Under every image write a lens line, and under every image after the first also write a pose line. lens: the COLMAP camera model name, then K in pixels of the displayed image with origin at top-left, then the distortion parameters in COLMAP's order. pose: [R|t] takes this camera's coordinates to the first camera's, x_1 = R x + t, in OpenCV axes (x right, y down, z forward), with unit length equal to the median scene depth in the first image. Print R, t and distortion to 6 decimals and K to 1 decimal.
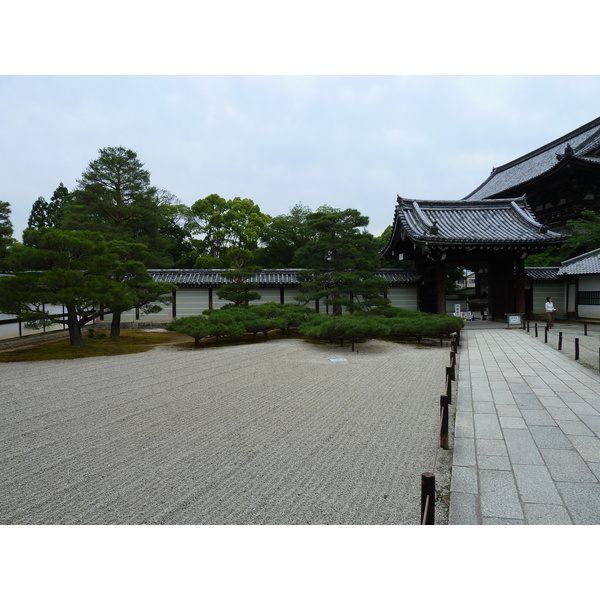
lens RADIAL K [[447.1, 0, 300.6], [0, 447.1, 301.1], [0, 0, 1]] dist [-0.041396, 0.004347]
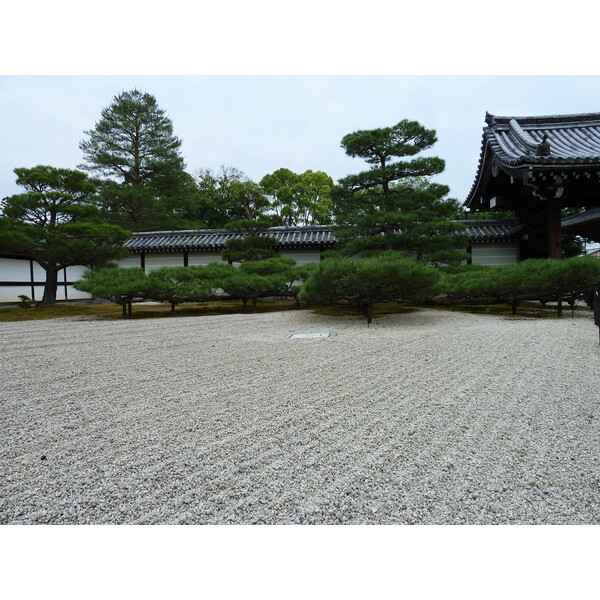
lens RADIAL K [[447.1, 0, 298.9], [0, 447.1, 298.8], [0, 0, 1]] dist [-0.041396, 0.004347]
pose [[0.976495, -0.004322, -0.215496, 0.080026], [0.007174, 0.999897, 0.012455, 0.042449], [0.215420, -0.013708, 0.976425, 0.263240]]
